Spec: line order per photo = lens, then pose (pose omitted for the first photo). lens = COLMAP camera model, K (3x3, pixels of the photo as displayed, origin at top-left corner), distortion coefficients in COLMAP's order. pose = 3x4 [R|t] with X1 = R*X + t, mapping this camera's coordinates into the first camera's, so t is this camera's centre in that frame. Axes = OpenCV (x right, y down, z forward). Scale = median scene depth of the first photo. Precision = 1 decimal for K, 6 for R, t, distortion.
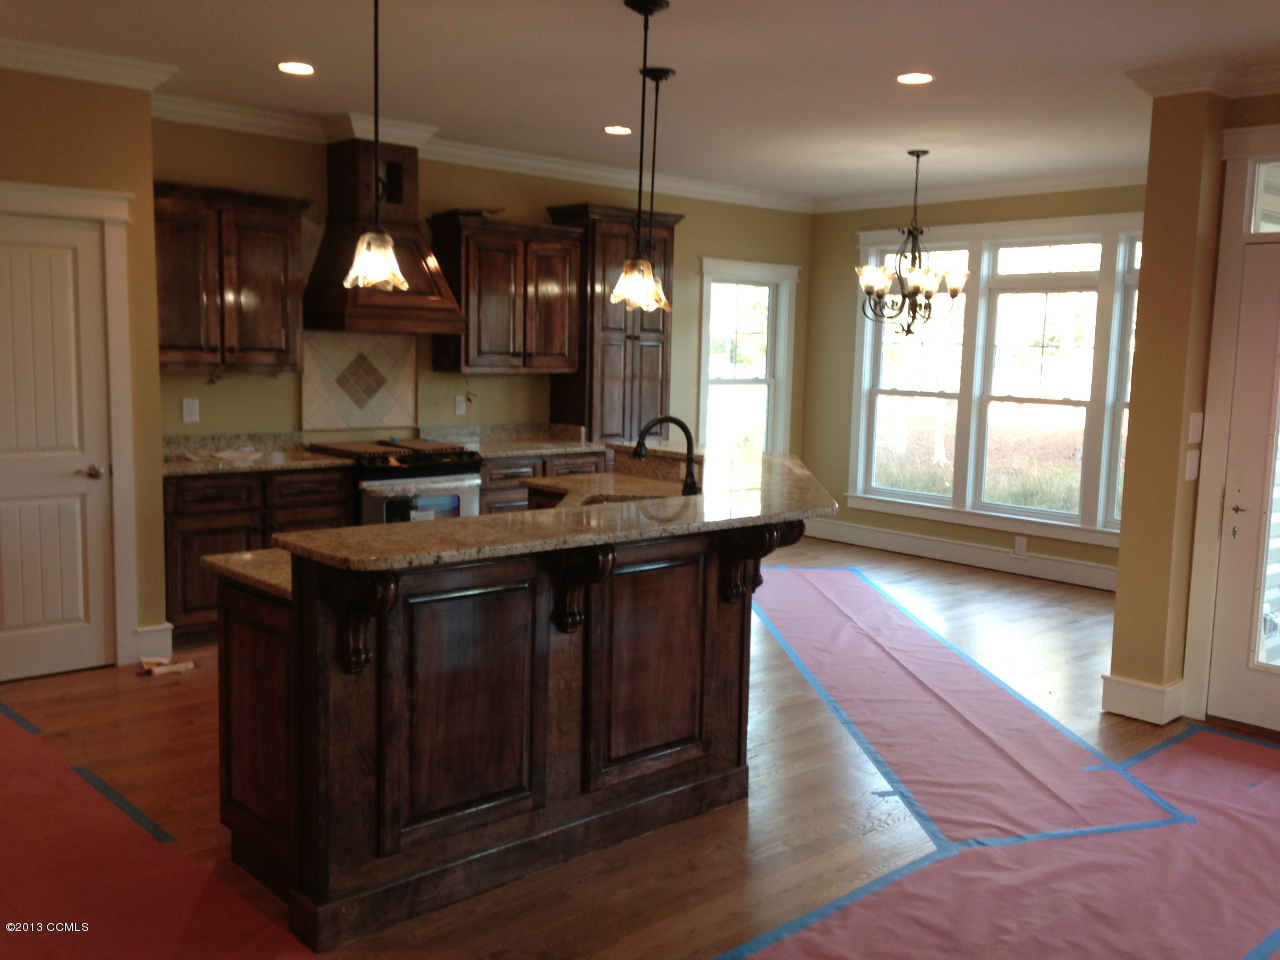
lens RADIAL K [[1186.1, 0, 638.9], [0, 1186.1, 486.6], [0, 0, 1]] dist [0.068366, 0.000000]
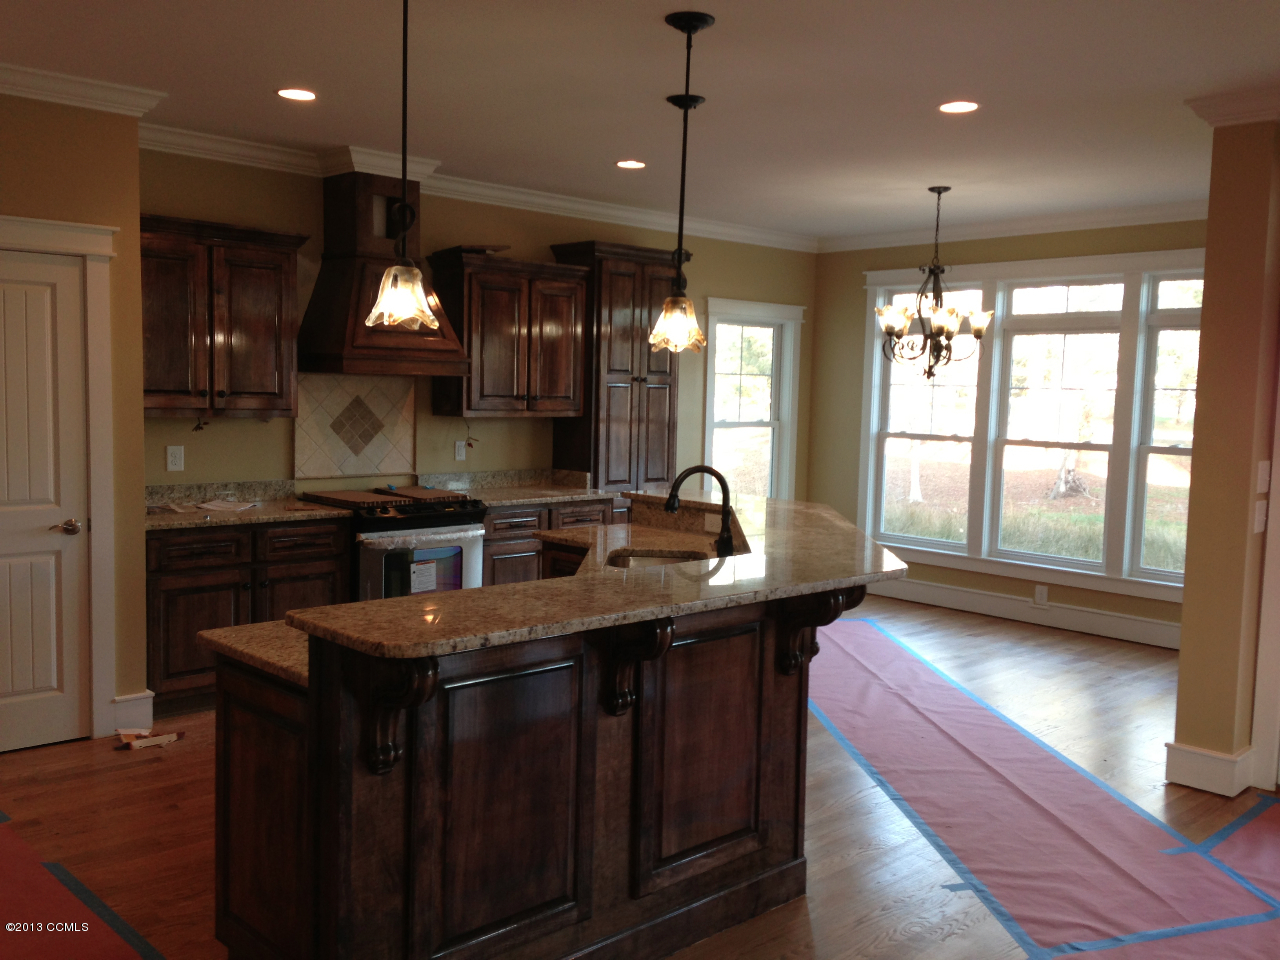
lens RADIAL K [[1186.1, 0, 645.9], [0, 1186.1, 482.1], [0, 0, 1]] dist [0.068366, 0.000000]
pose [[0.999703, -0.002804, 0.024227, -0.035432], [0.003713, 0.999287, -0.037586, -0.010101], [-0.024105, 0.037665, 0.999000, 0.067643]]
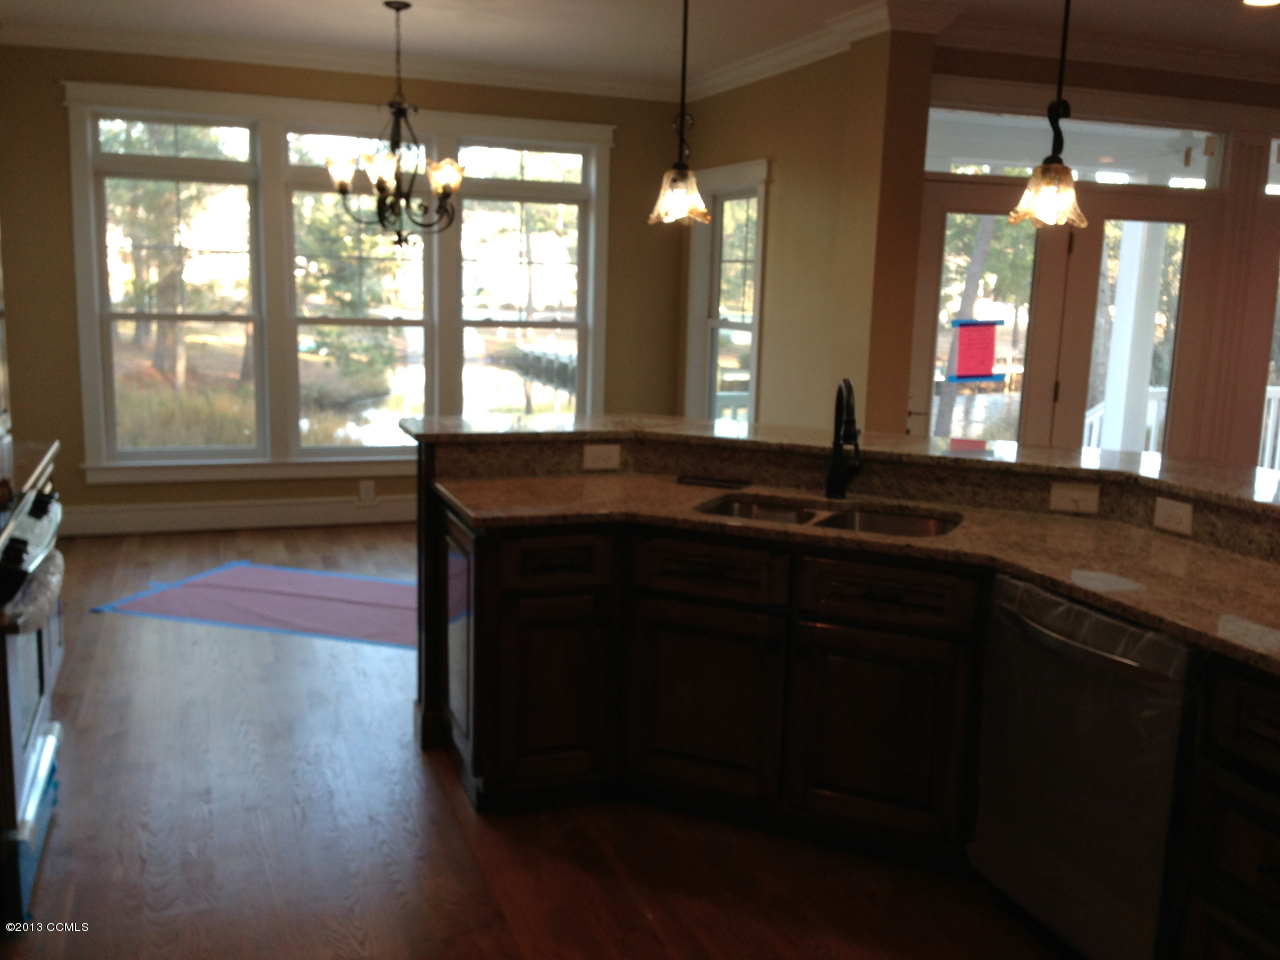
lens RADIAL K [[1186.1, 0, 645.3], [0, 1186.1, 486.3], [0, 0, 1]] dist [0.068366, 0.000000]
pose [[0.375759, -0.178479, 0.909368, -0.642210], [0.096191, 0.983490, 0.153280, -0.109223], [-0.921712, 0.029877, 0.386723, 0.778724]]
